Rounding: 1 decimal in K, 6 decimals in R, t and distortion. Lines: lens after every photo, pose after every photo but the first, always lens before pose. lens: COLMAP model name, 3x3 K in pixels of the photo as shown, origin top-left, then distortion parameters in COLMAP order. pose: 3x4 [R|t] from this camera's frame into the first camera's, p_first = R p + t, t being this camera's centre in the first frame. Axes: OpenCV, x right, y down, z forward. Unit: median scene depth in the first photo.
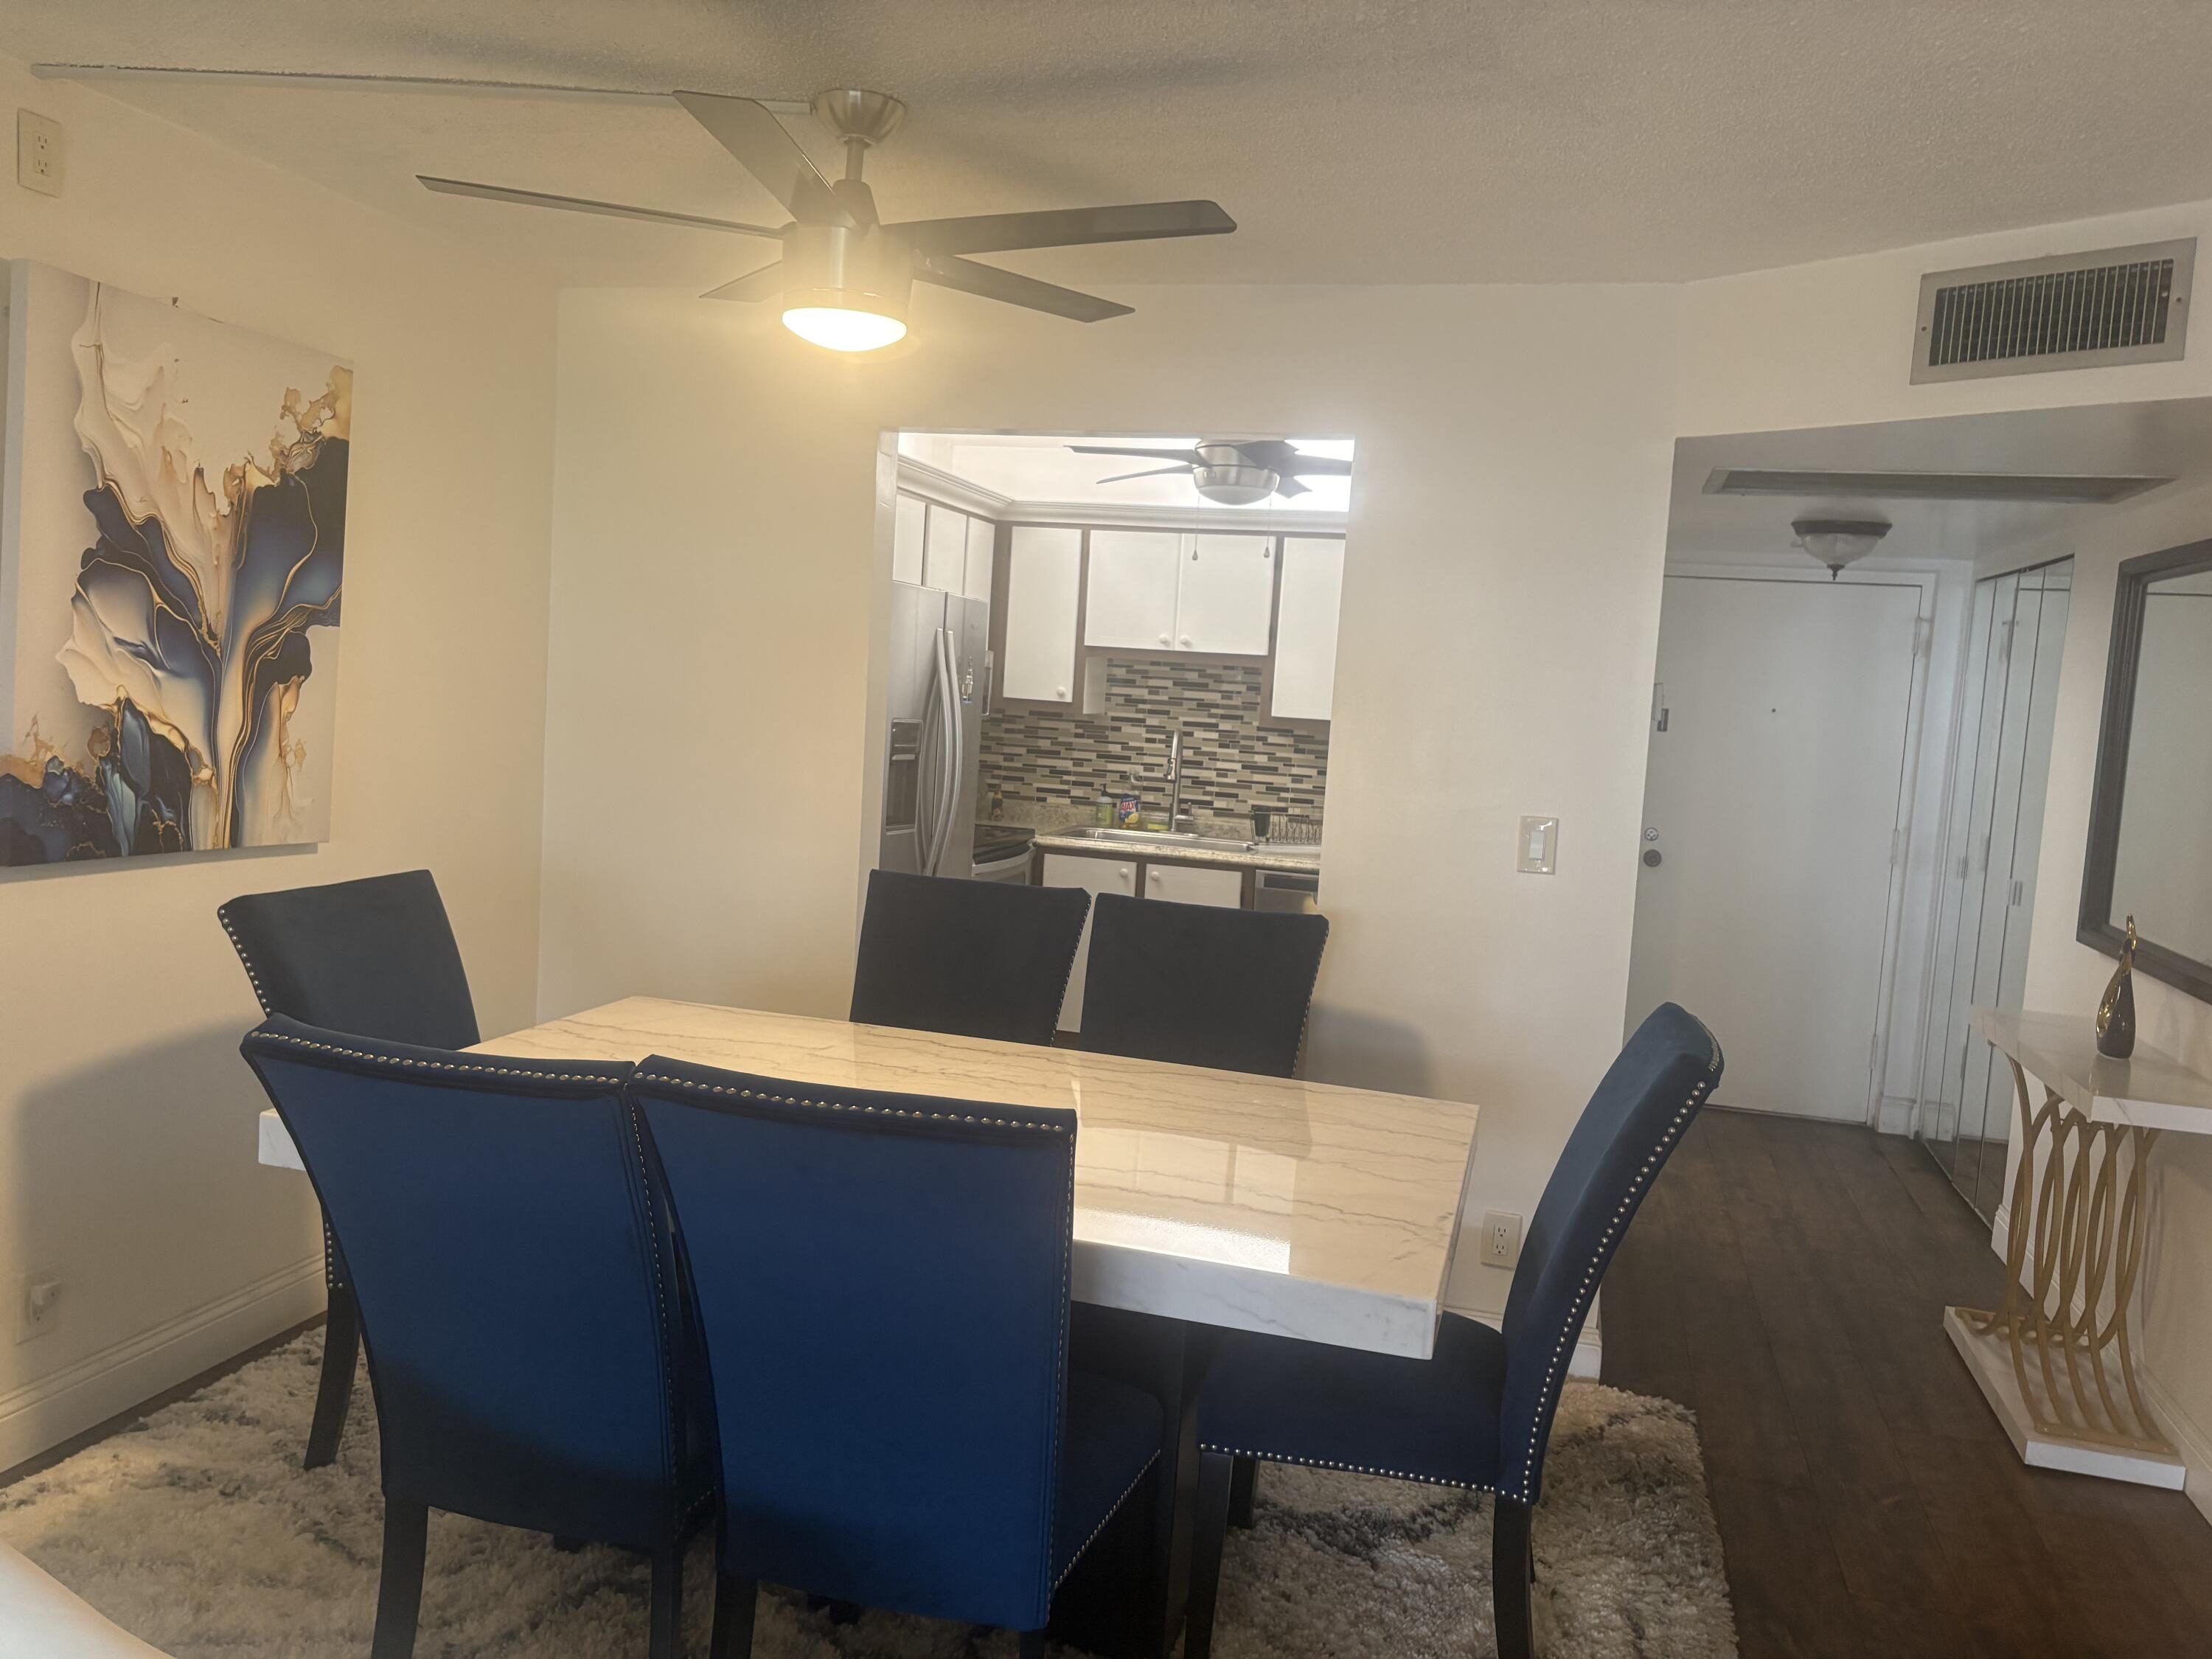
lens RADIAL K [[1657.5, 0, 1131.4], [0, 1657.5, 799.6], [0, 0, 1]] dist [0.058264, -0.080318]
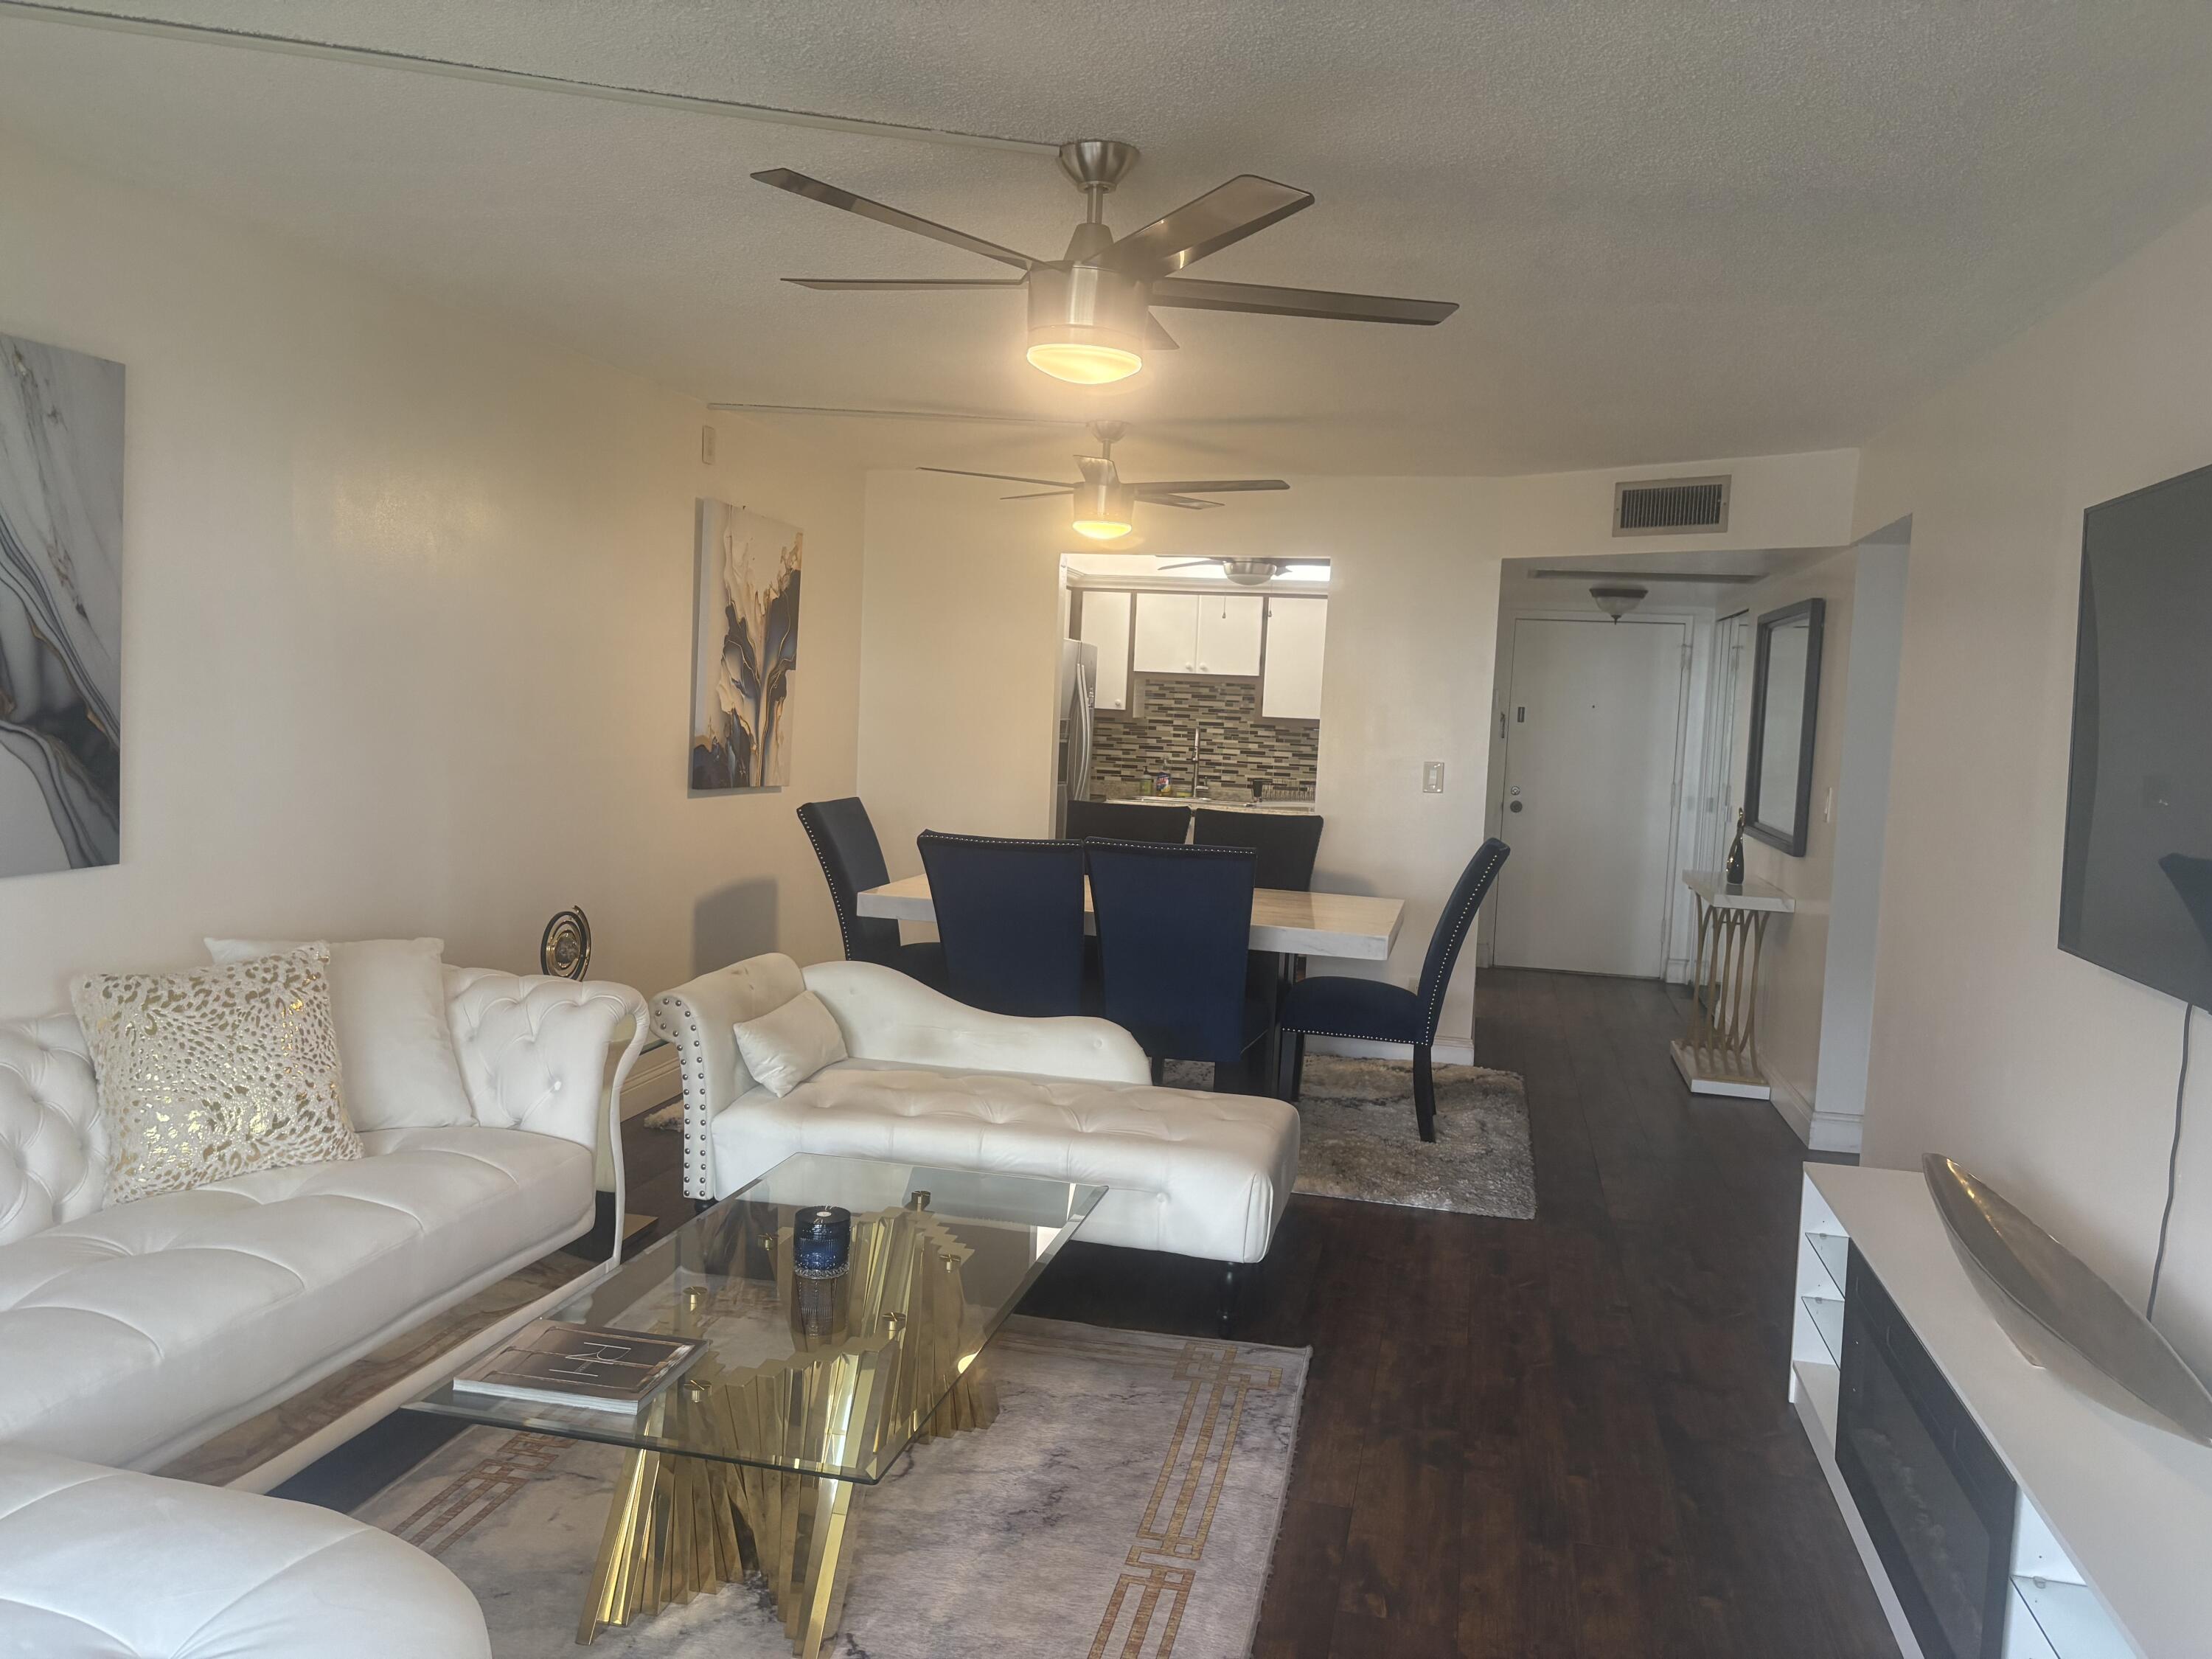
lens RADIAL K [[1657.5, 0, 1097.4], [0, 1657.5, 837.6], [0, 0, 1]] dist [0.058264, -0.080318]
pose [[0.999486, -0.017617, 0.026772, -0.118813], [0.017291, 0.999774, 0.012366, 0.041824], [-0.026983, -0.011896, 0.999565, -0.547077]]
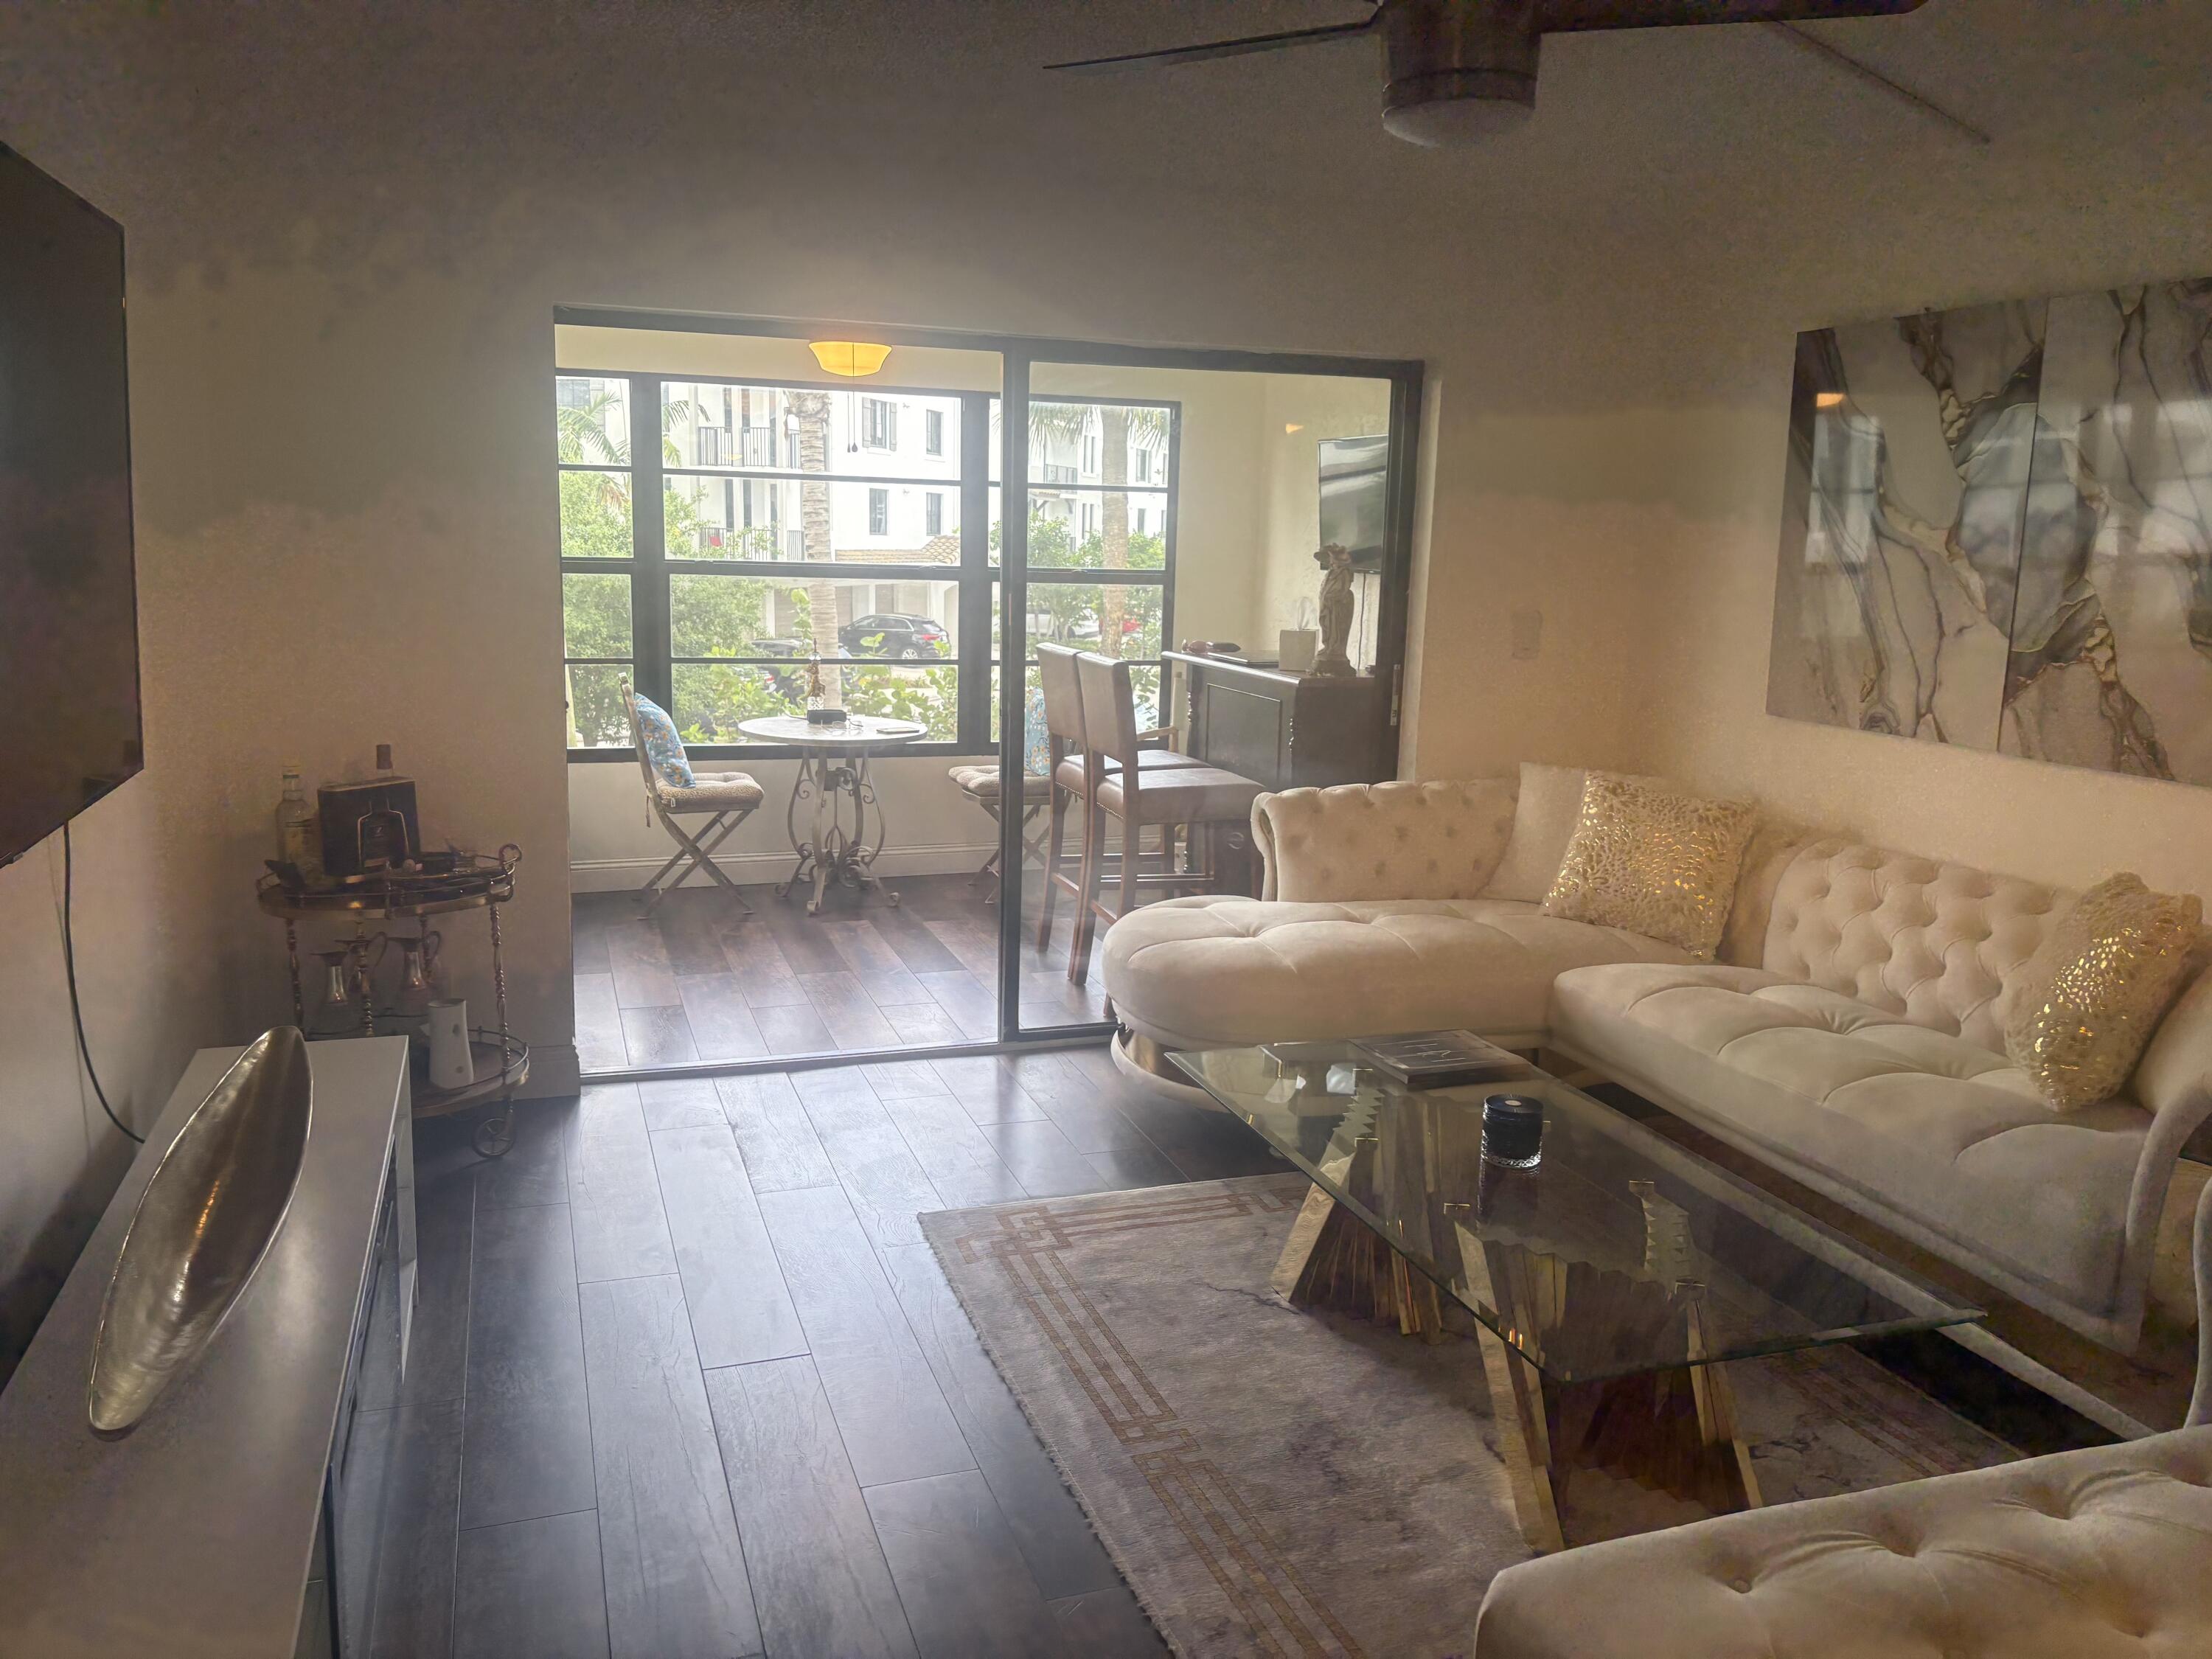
lens RADIAL K [[1657.5, 0, 1089.5], [0, 1657.5, 826.8], [0, 0, 1]] dist [0.058264, -0.080318]
pose [[-0.828512, 0.014021, -0.559796, 0.210141], [-0.120091, 0.971978, 0.202083, -0.005496], [0.546942, 0.234655, -0.803611, 0.326666]]
